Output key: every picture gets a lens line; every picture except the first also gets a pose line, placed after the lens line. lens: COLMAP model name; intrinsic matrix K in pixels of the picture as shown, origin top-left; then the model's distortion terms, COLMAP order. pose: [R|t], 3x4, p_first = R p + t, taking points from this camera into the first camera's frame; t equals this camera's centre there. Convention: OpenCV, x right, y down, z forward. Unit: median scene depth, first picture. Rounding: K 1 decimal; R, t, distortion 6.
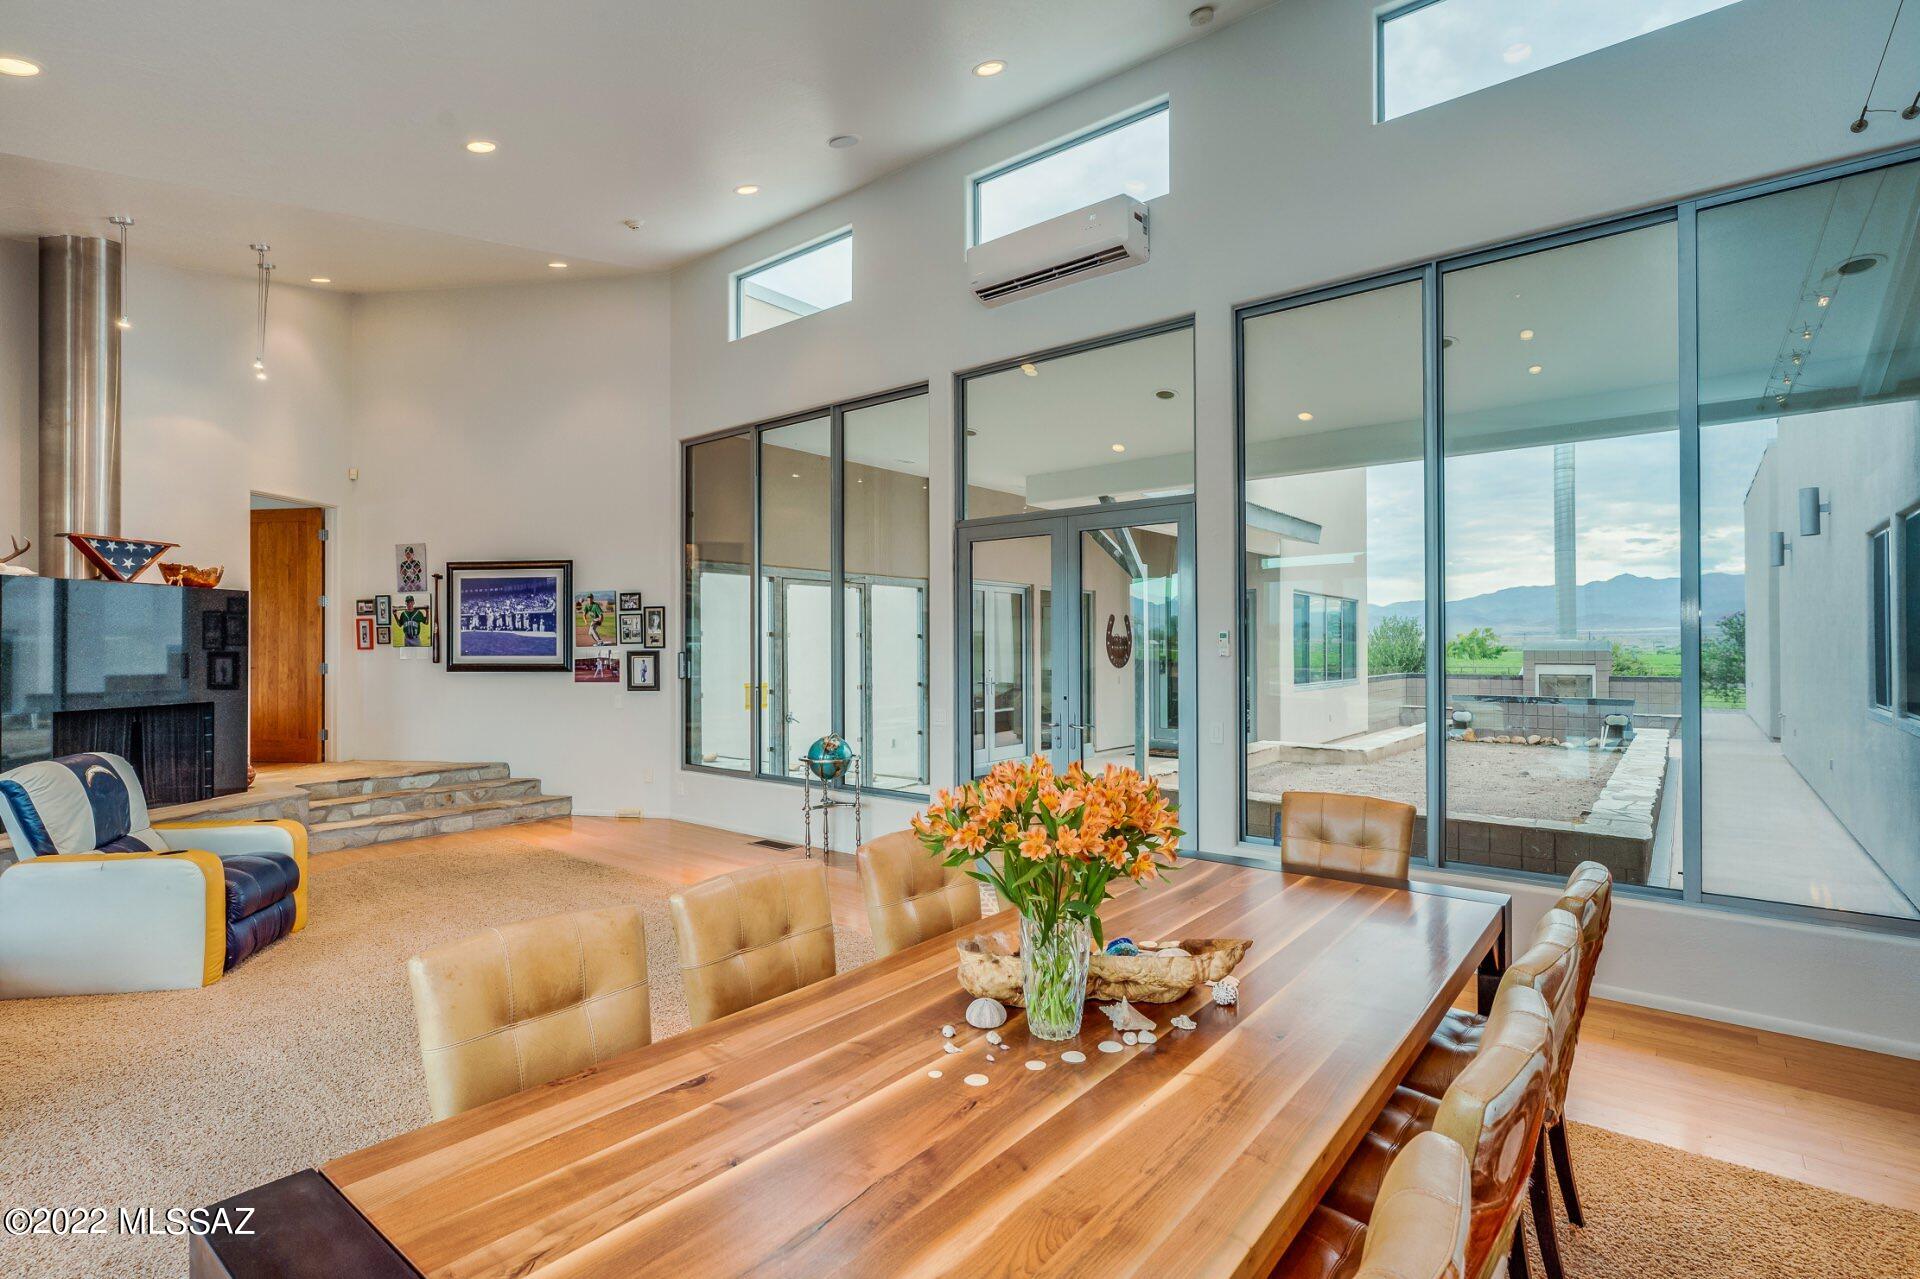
lens RADIAL K [[936.4, 0, 943.1], [0, 936.4, 642.0], [0, 0, 1]] dist [-0.003540, -0.000092]
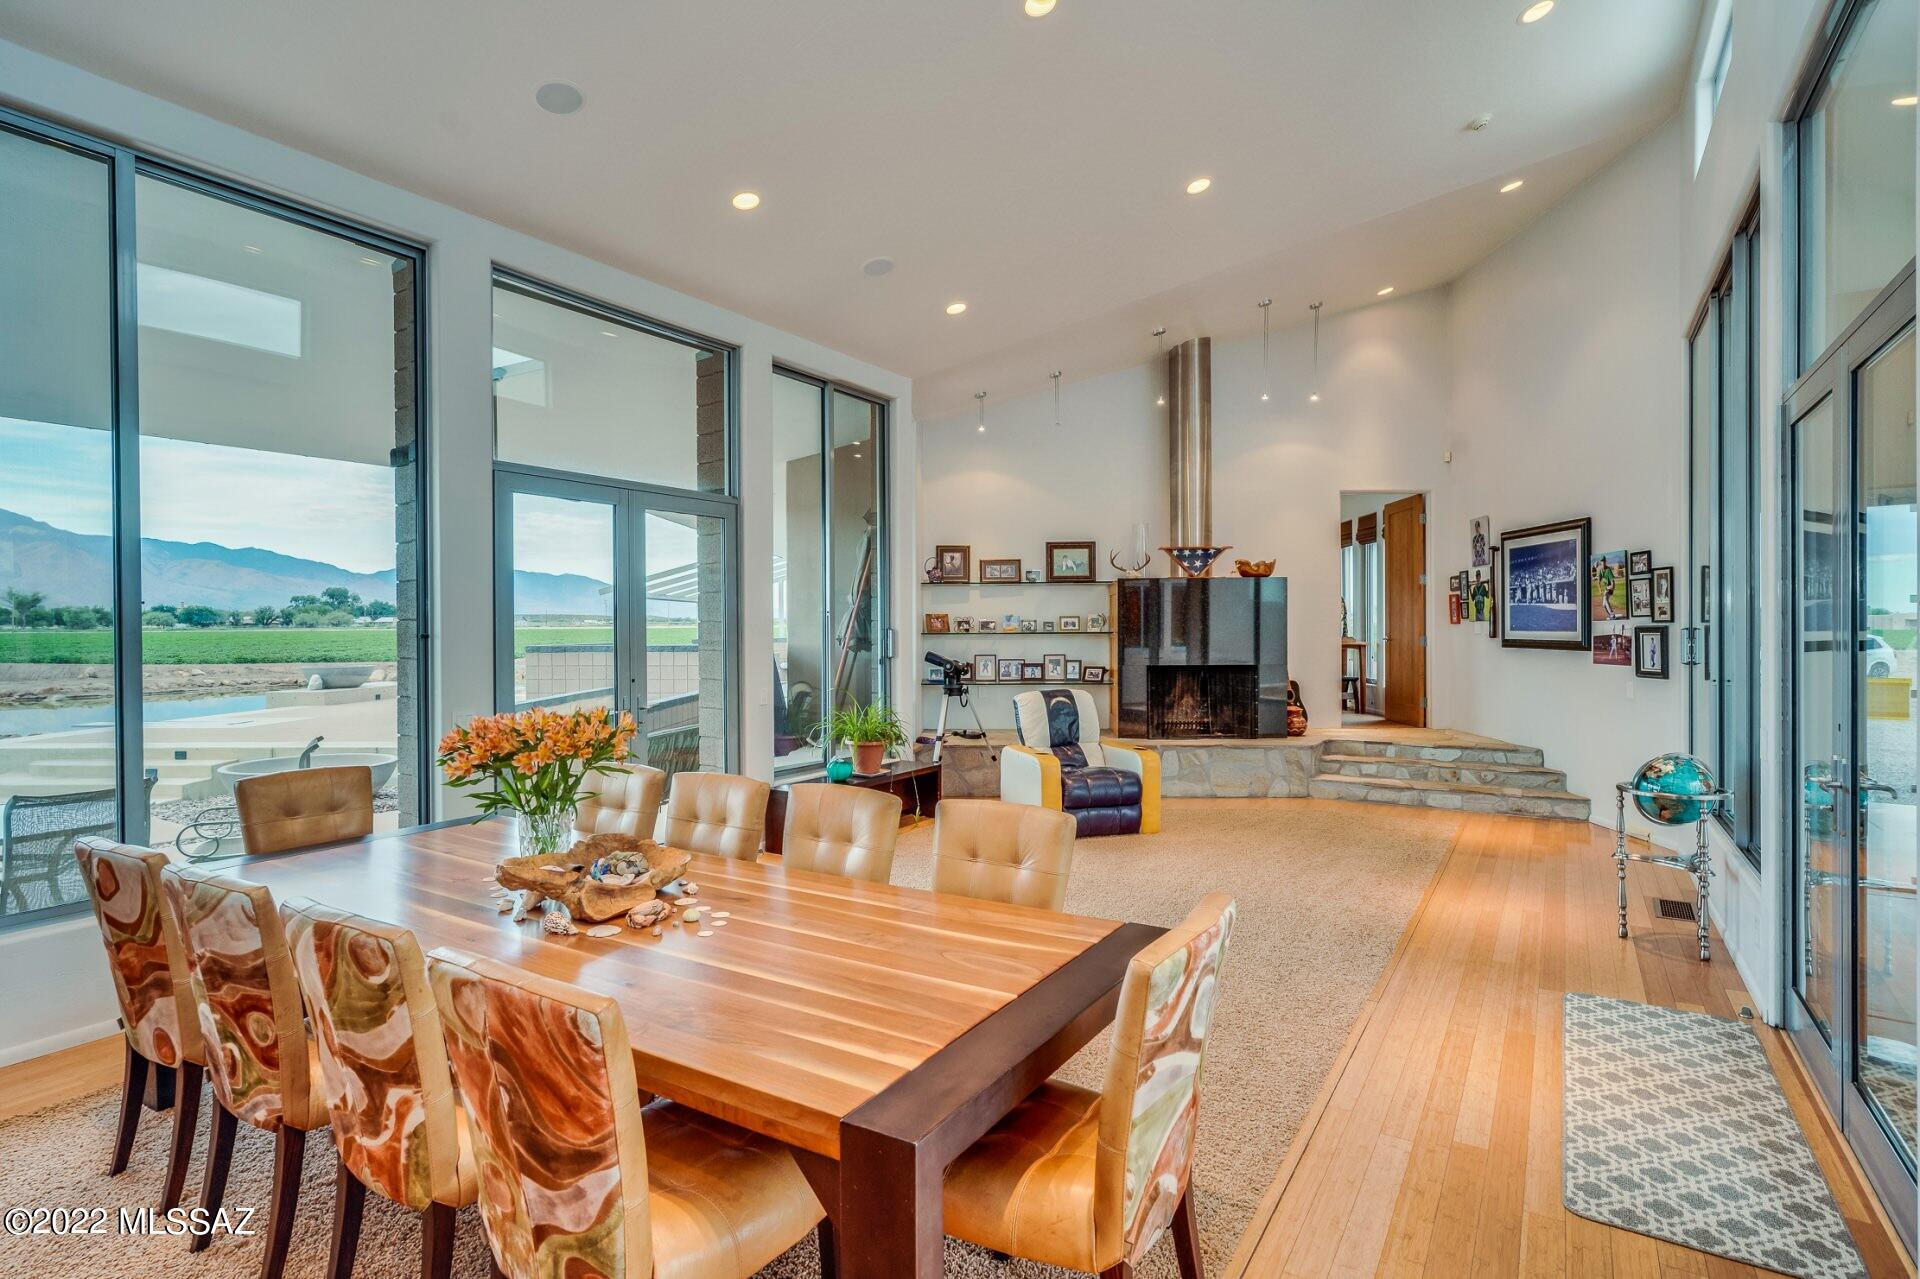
lens RADIAL K [[936.4, 0, 946.3], [0, 936.4, 631.9], [0, 0, 1]] dist [-0.003540, -0.000092]
pose [[0.109973, 0.009235, -0.993892, 0.371720], [0.008795, 0.999909, 0.010264, 0.001197], [0.993896, -0.009870, 0.109881, 0.339642]]
